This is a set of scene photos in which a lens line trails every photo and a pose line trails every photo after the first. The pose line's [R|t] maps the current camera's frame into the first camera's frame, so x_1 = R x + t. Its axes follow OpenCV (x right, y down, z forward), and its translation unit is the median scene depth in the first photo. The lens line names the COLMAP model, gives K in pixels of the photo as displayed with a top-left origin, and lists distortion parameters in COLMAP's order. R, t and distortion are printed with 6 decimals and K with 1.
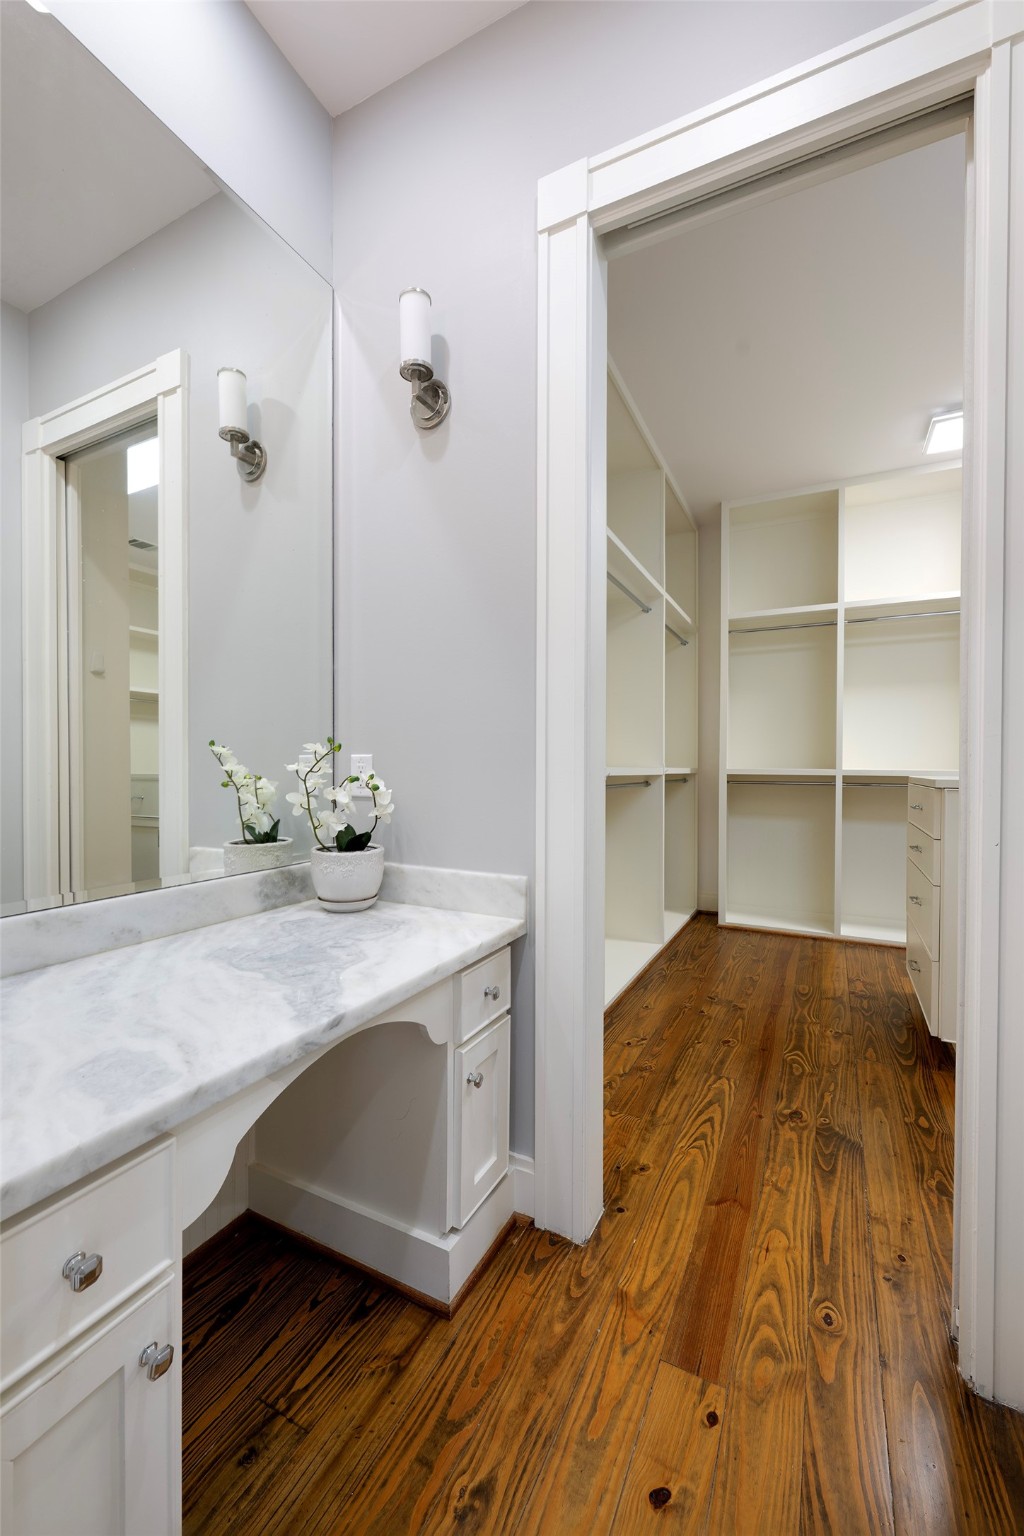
lens RADIAL K [[625.8, 0, 512.0], [0, 625.8, 768.0], [0, 0, 1]] dist [-0.010296, -0.000123]
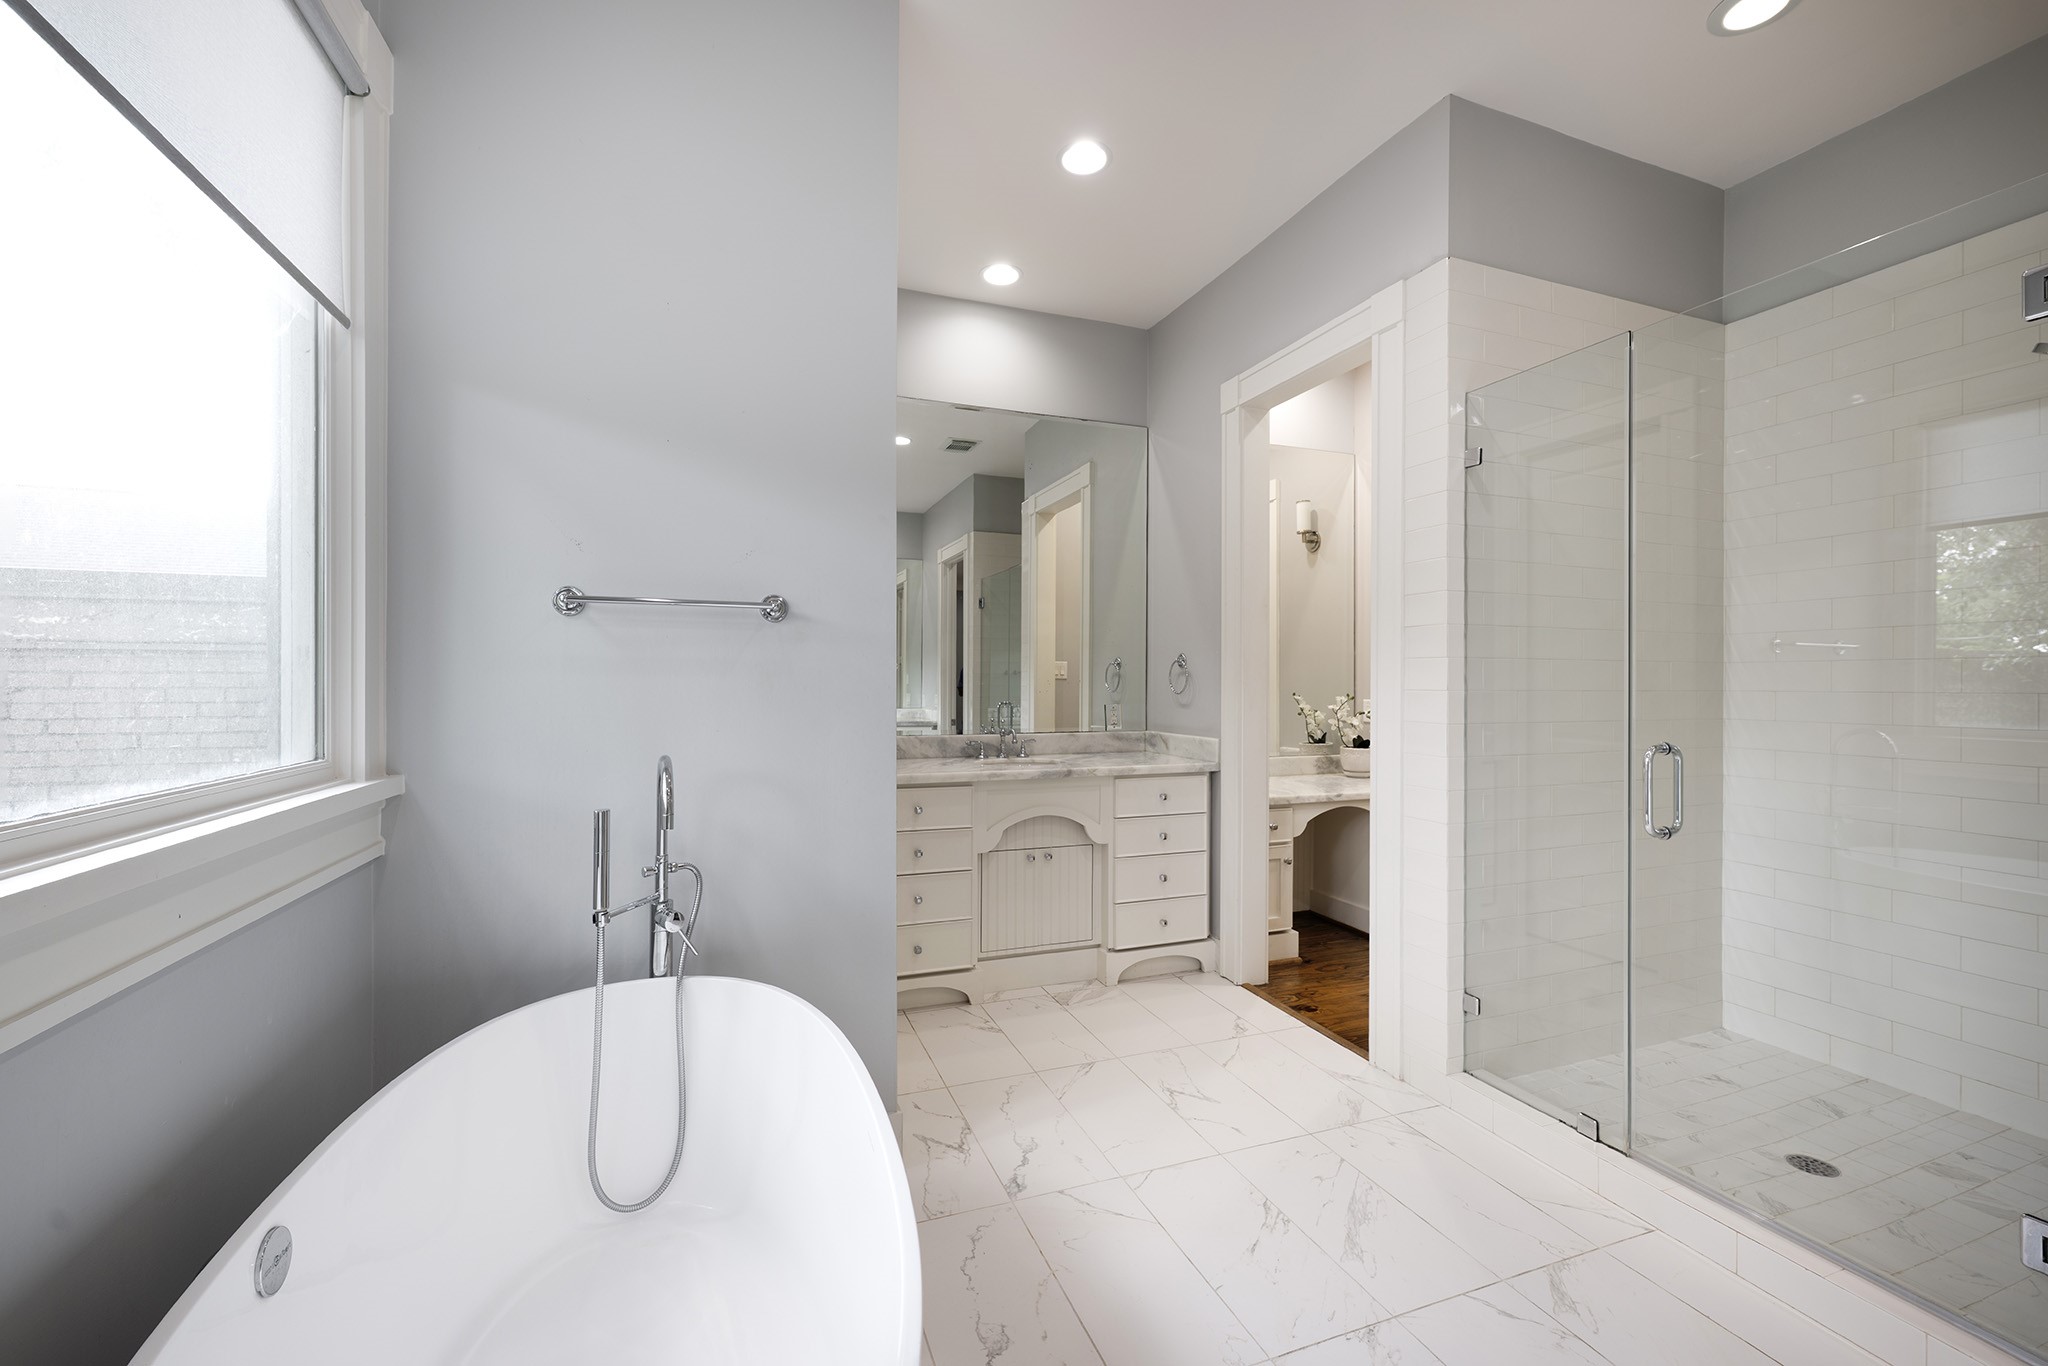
lens RADIAL K [[822.8, 0, 1024.0], [0, 822.8, 683.0], [0, 0, 1]] dist [0.000595, 0.000009]
pose [[0.741718, 0.001347, -0.670711, 0.727817], [-0.003717, 0.999991, -0.002102, -0.070992], [0.670702, 0.004052, 0.741716, -1.724470]]
